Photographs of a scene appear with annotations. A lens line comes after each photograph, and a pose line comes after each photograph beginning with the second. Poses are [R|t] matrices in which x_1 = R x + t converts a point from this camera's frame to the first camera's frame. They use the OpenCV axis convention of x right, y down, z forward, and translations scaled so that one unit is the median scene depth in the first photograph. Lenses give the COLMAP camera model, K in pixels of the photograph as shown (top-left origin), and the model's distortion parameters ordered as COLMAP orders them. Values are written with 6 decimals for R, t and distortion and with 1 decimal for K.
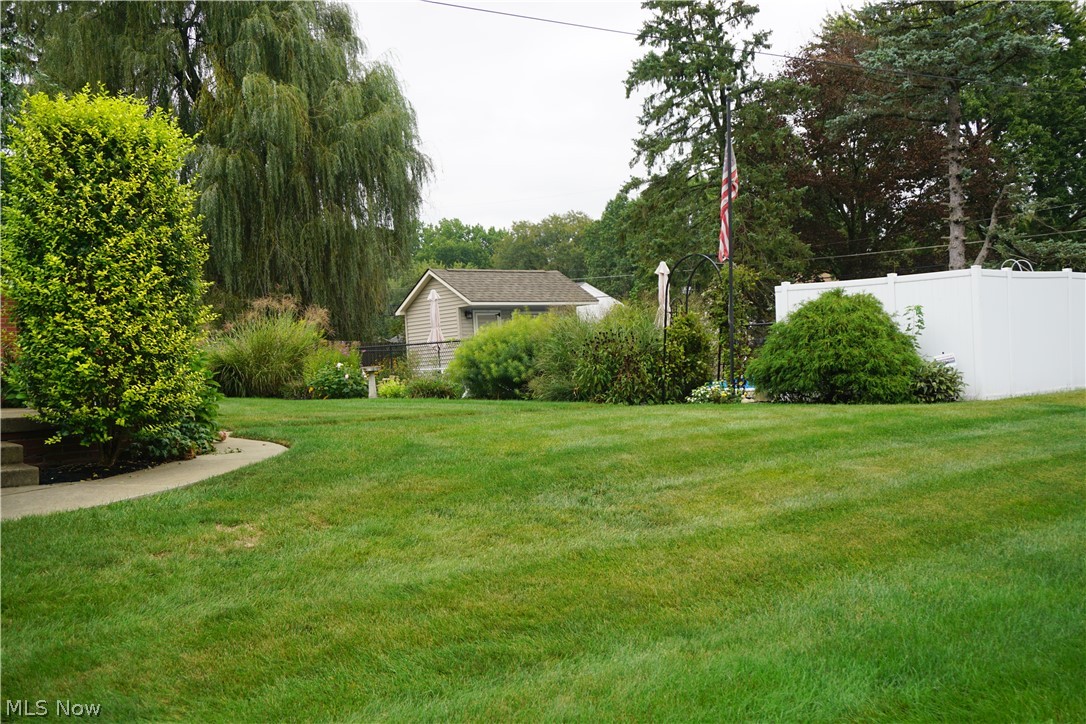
lens RADIAL K [[1268.8, 0, 543.0], [0, 1268.8, 362.0], [0, 0, 1]] dist [0.024377, 0.006236]
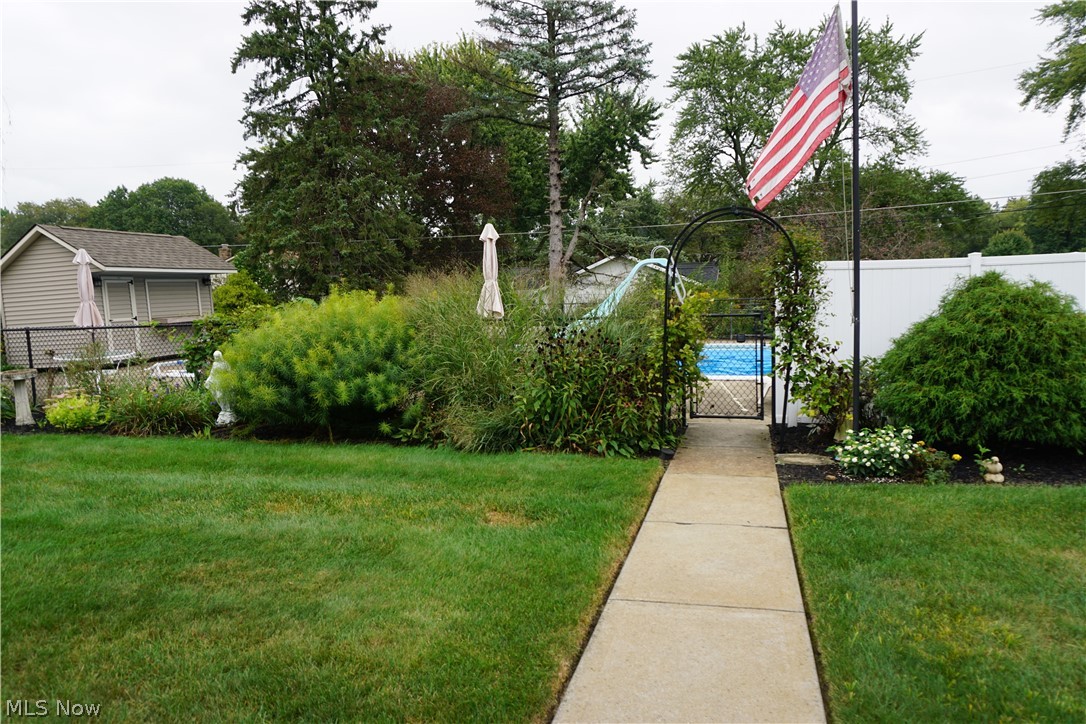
lens RADIAL K [[744.7, 0, 543.0], [0, 744.7, 362.0], [0, 0, 1]] dist [-0.030317, 0.005795]
pose [[0.820061, -0.039835, 0.570888, -0.085820], [-0.001498, 0.997421, 0.071750, -0.017425], [-0.572274, -0.059695, 0.817887, 0.376968]]
